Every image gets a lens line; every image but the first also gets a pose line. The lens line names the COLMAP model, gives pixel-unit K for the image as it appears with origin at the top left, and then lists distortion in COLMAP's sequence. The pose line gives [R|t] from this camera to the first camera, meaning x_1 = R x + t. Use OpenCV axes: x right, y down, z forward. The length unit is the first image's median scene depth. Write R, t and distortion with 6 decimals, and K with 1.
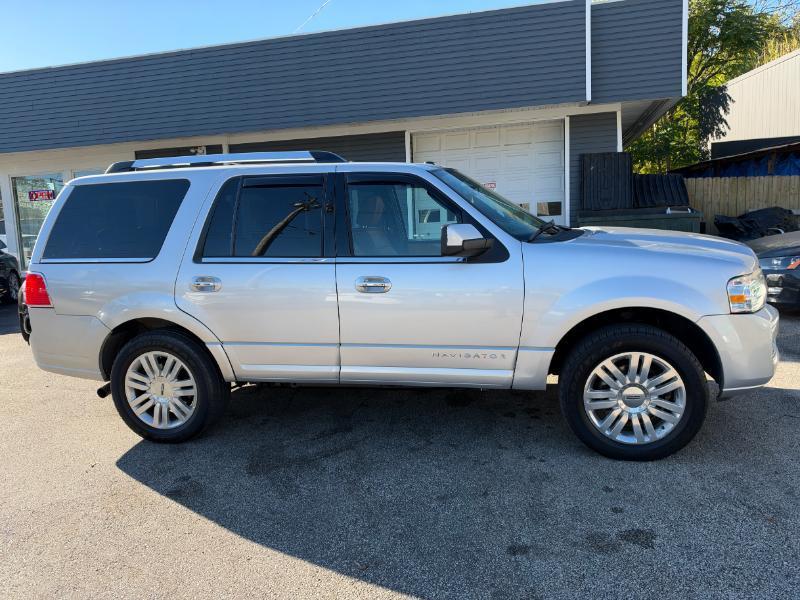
lens RADIAL K [[583.1, 0, 400.3], [0, 583.1, 301.1], [0, 0, 1]] dist [0.013916, -0.032337]
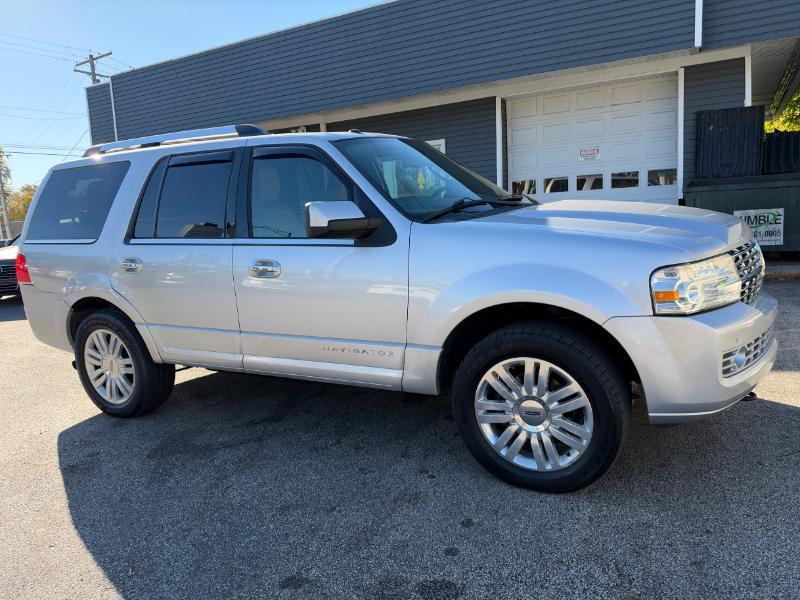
lens RADIAL K [[583.1, 0, 400.8], [0, 583.1, 304.6], [0, 0, 1]] dist [0.013916, -0.032337]
pose [[0.960070, 0.031330, -0.278001, 0.402151], [-0.017944, 0.998560, 0.050565, -0.020954], [0.279185, -0.043558, 0.959249, 0.163724]]
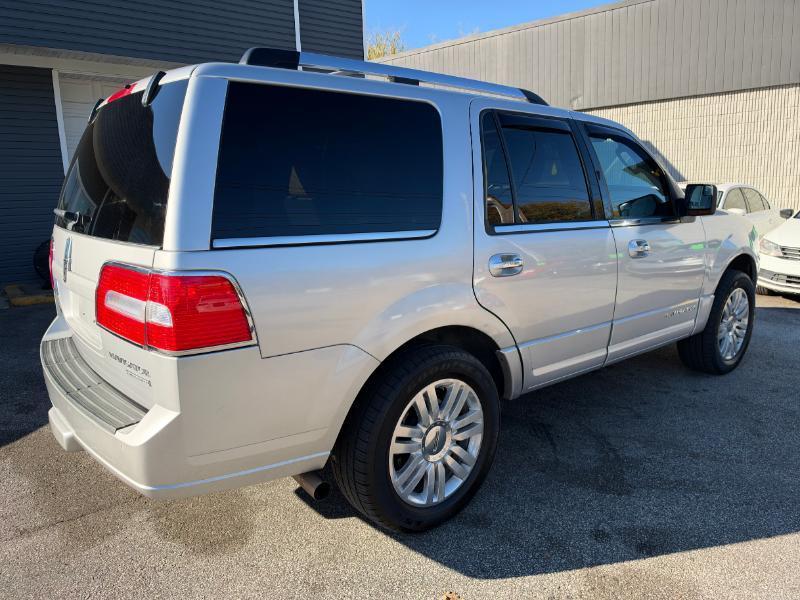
lens RADIAL K [[583.1, 0, 402.6], [0, 583.1, 300.8], [0, 0, 1]] dist [0.013916, -0.032337]
pose [[0.614421, -0.117634, 0.780160, -0.968535], [0.101242, 0.992403, 0.069903, -0.047838], [-0.782456, 0.036035, 0.621662, 0.688796]]
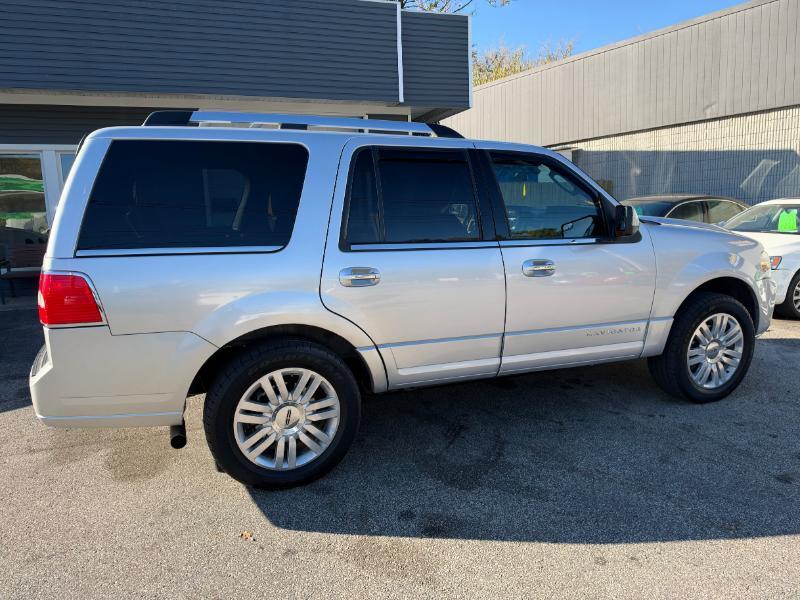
lens RADIAL K [[583.1, 0, 399.7], [0, 583.1, 300.4], [0, 0, 1]] dist [0.013916, -0.032337]
pose [[0.829339, -0.065924, 0.554844, -0.755119], [0.064230, 0.997681, 0.022533, -0.011128], [-0.555042, 0.016950, 0.831649, 0.305353]]
